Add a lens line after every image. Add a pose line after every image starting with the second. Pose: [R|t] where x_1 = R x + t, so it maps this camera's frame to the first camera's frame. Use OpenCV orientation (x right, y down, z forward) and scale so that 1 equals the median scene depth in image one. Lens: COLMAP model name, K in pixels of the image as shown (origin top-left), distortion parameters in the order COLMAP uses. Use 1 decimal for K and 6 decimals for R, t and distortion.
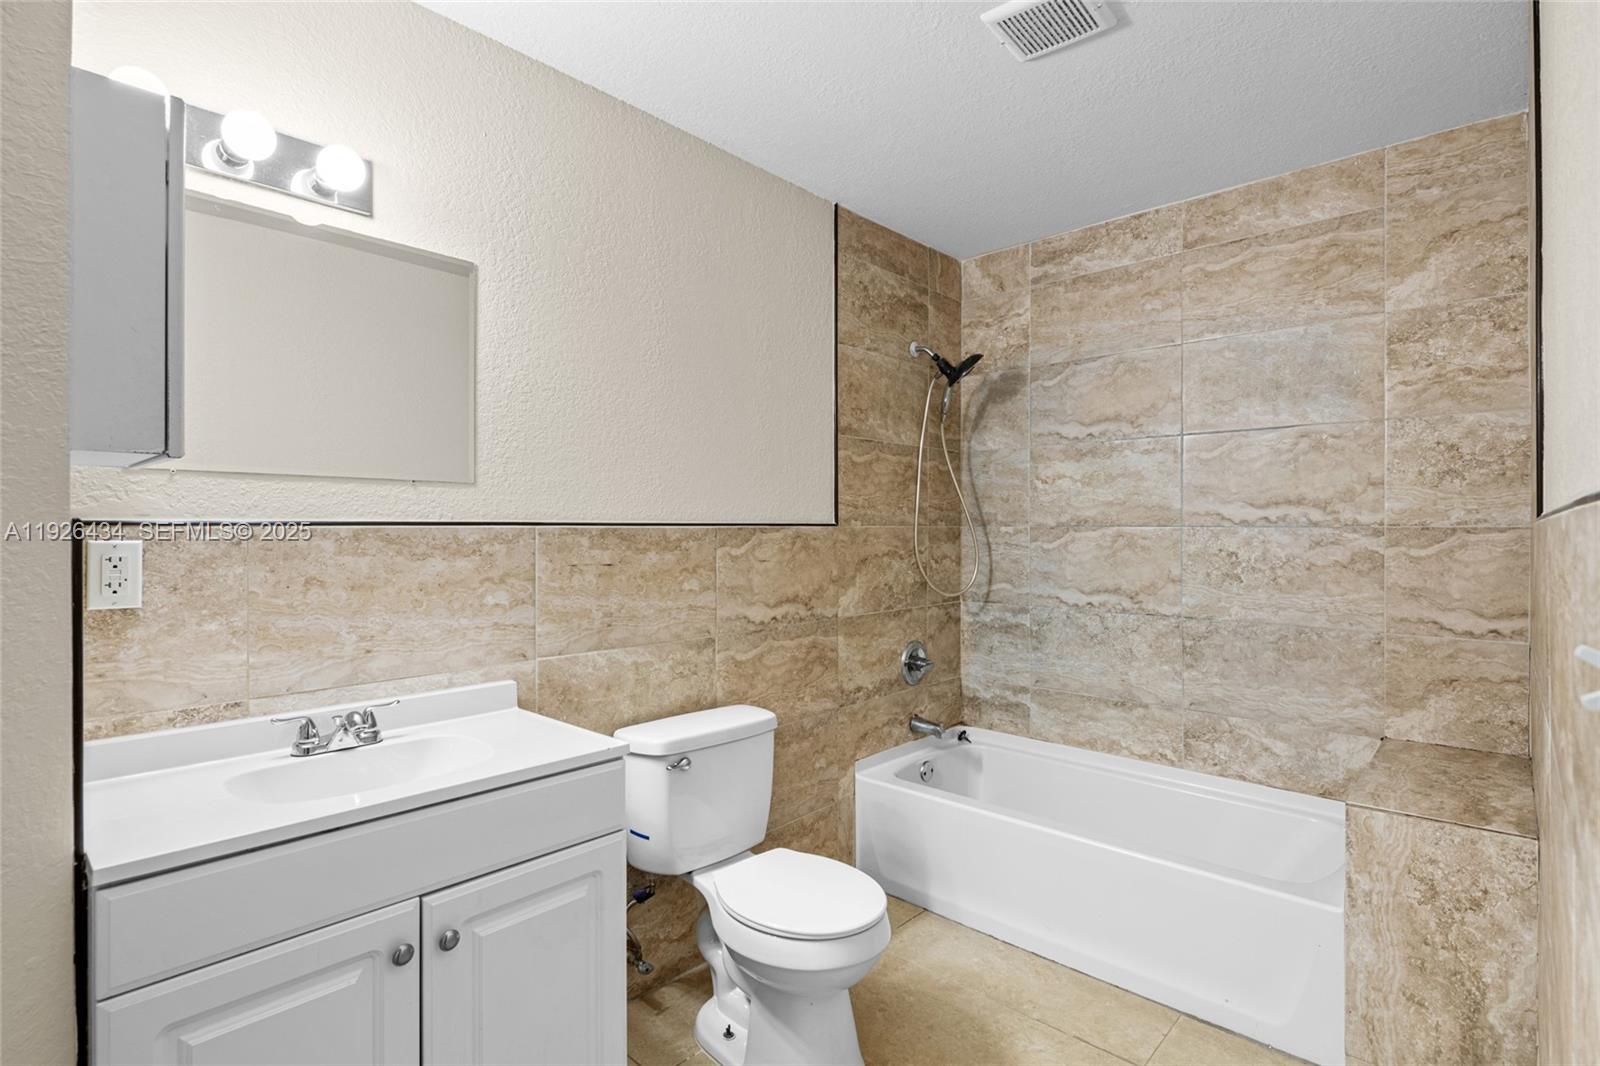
lens RADIAL K [[769.7, 0, 799.3], [0, 769.7, 531.6], [0, 0, 1]] dist [0.008908, -0.007164]
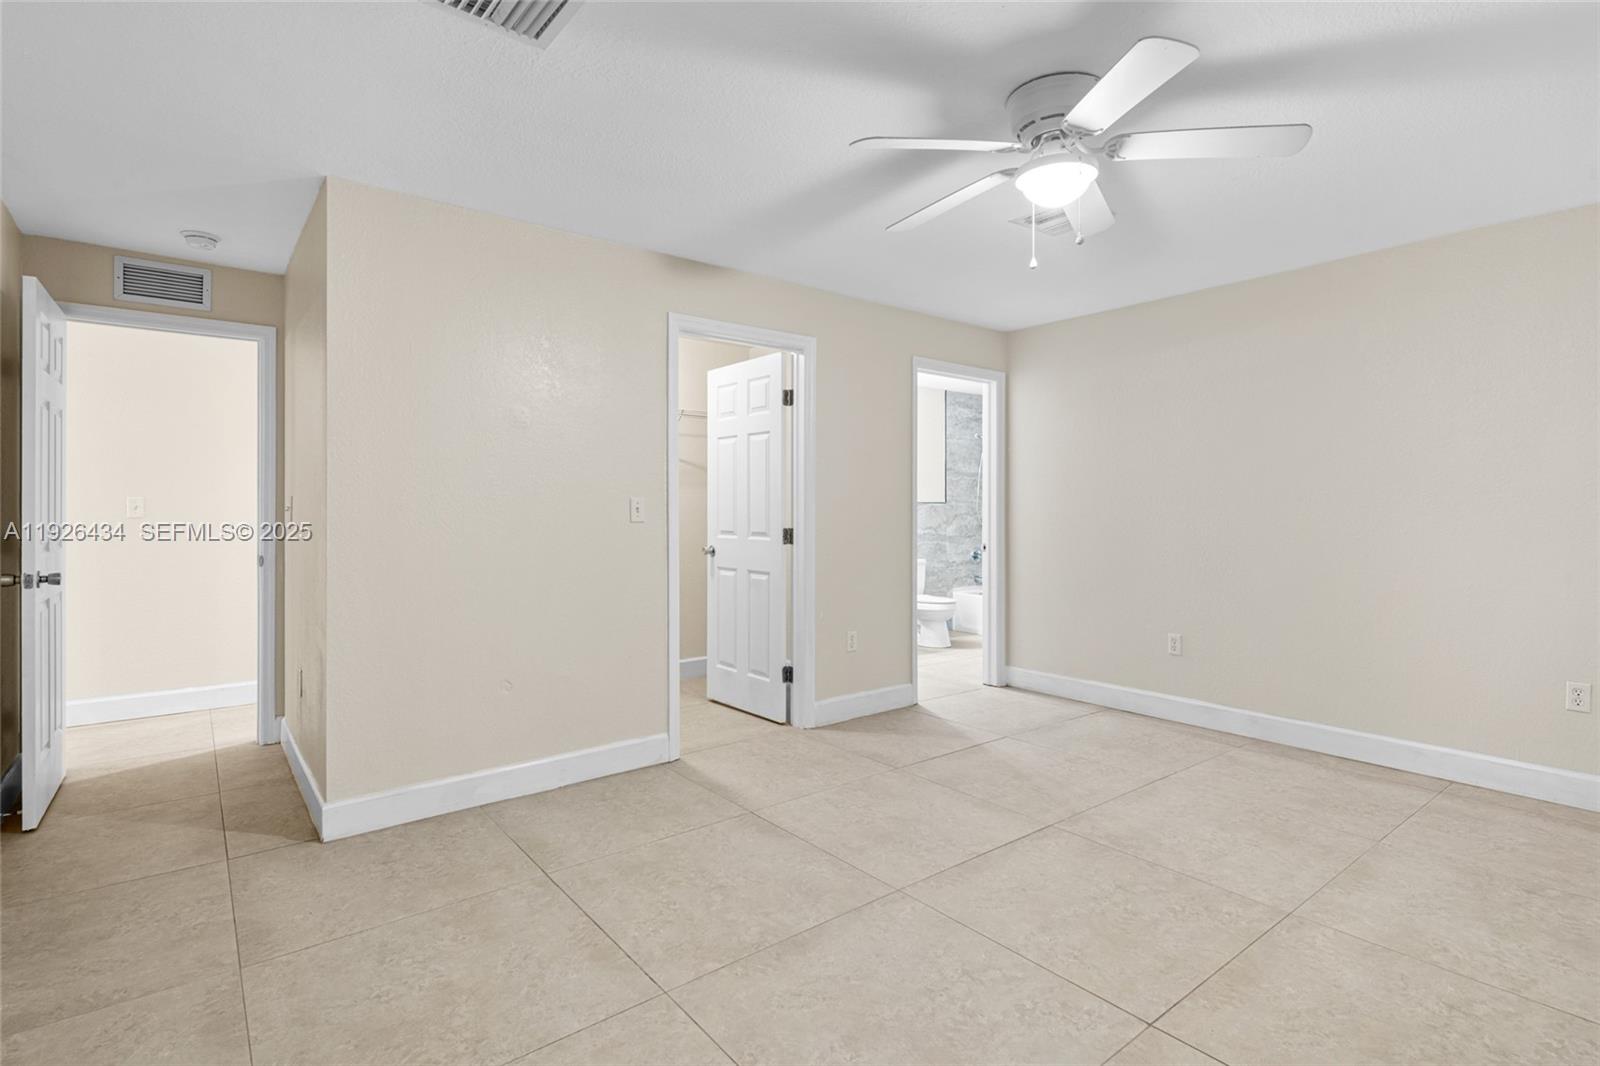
lens RADIAL K [[769.7, 0, 802.2], [0, 769.7, 515.8], [0, 0, 1]] dist [0.008908, -0.007164]
pose [[0.989084, 0.000962, -0.147347, -0.054349], [0.000429, 0.999956, 0.009409, 0.011013], [0.147349, -0.009370, 0.989040, -1.789547]]
